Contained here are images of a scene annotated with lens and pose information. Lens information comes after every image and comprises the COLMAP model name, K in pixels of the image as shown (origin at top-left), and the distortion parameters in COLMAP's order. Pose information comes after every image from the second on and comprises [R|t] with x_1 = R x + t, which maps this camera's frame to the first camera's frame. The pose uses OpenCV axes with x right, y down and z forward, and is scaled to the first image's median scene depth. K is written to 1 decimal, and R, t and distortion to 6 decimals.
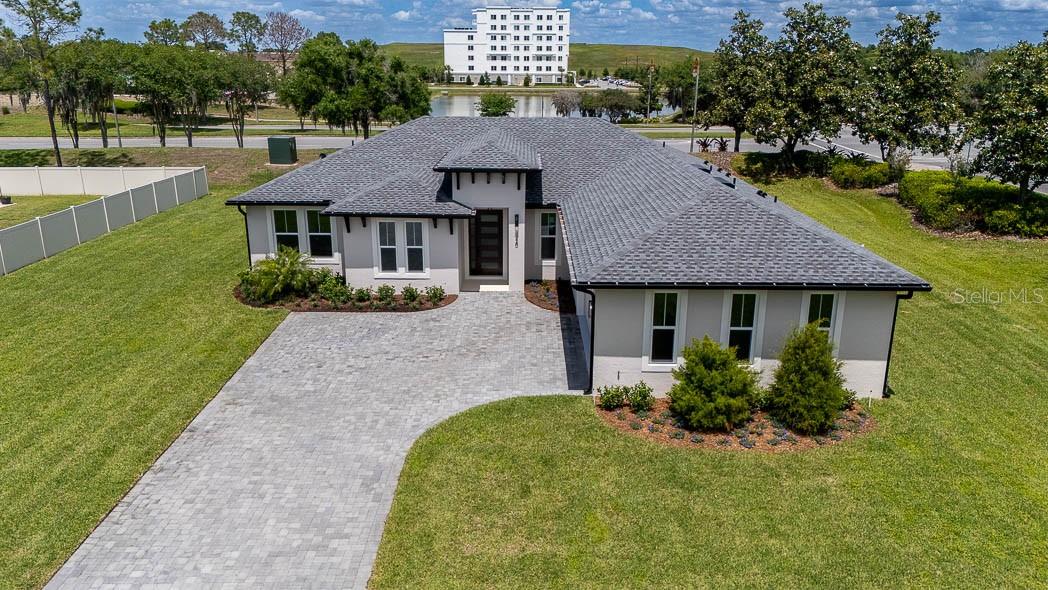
lens RADIAL K [[776.3, 0, 531.0], [0, 776.3, 288.0], [0, 0, 1]] dist [0.091875, -0.103242]
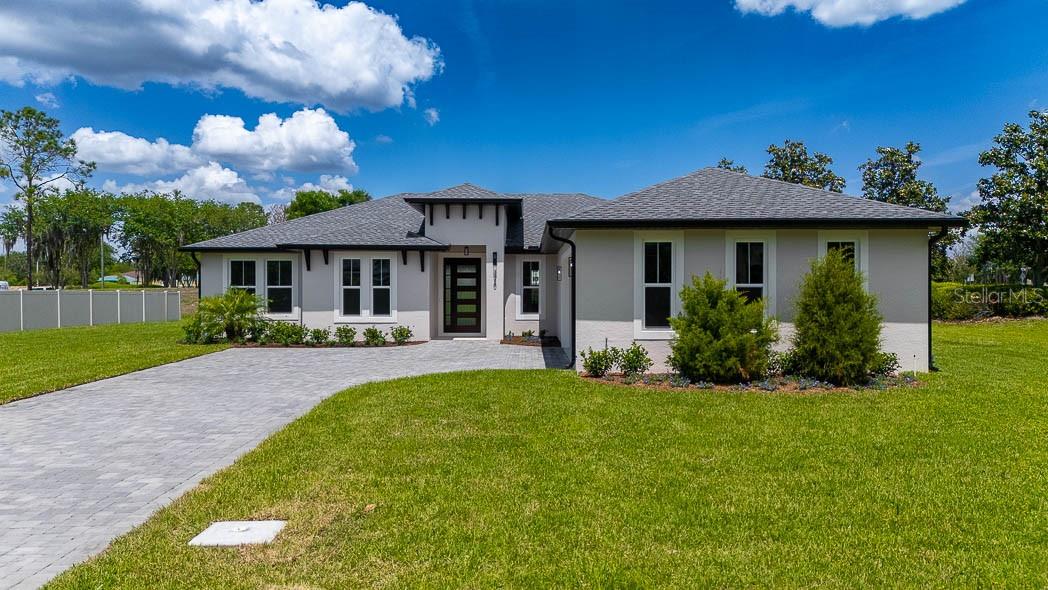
lens RADIAL K [[776.3, 0, 531.0], [0, 776.3, 288.0], [0, 0, 1]] dist [0.091875, -0.103242]
pose [[0.999982, -0.005656, 0.002150, 0.022208], [0.006034, 0.958582, -0.284753, 0.208683], [-0.000450, 0.284760, 0.958599, 0.136380]]
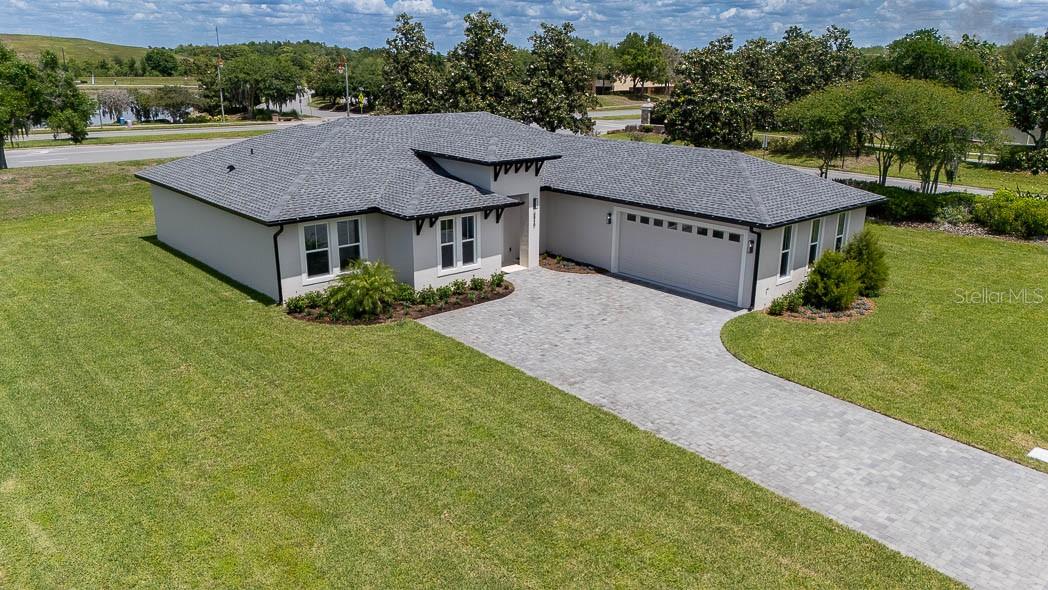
lens RADIAL K [[776.3, 0, 531.0], [0, 776.3, 288.0], [0, 0, 1]] dist [0.091875, -0.103242]
pose [[0.746044, -0.186354, 0.639289, -0.775917], [0.182577, 0.980496, 0.072752, -0.050619], [-0.640378, 0.062444, 0.765517, 0.150129]]
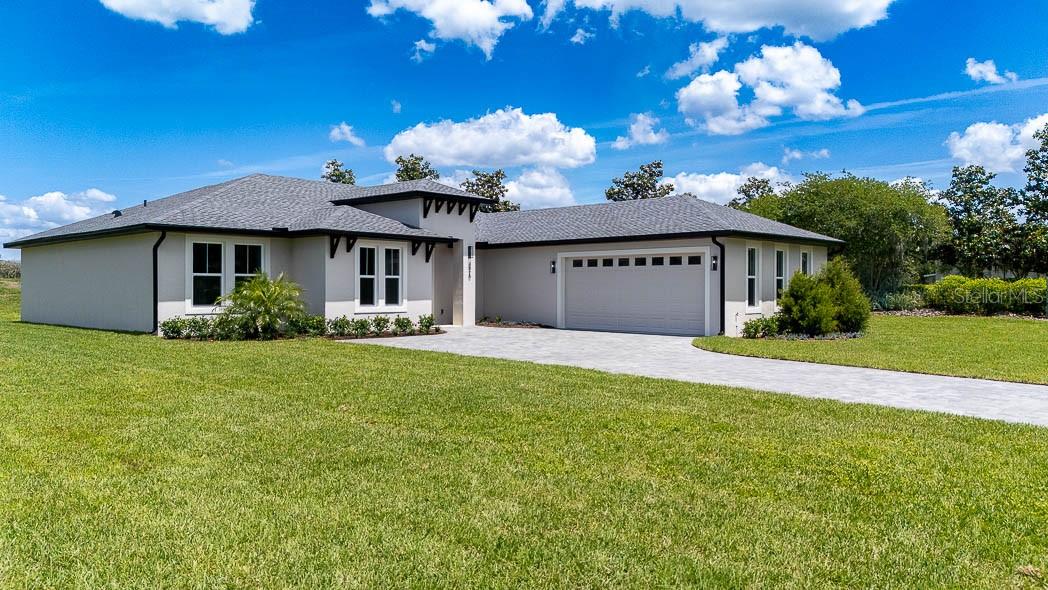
lens RADIAL K [[776.3, 0, 531.0], [0, 776.3, 288.0], [0, 0, 1]] dist [0.091875, -0.103242]
pose [[0.684900, -0.004532, 0.728623, -0.706178], [0.207140, 0.959933, -0.188739, 0.165851], [-0.698573, 0.280194, 0.658397, 0.298575]]
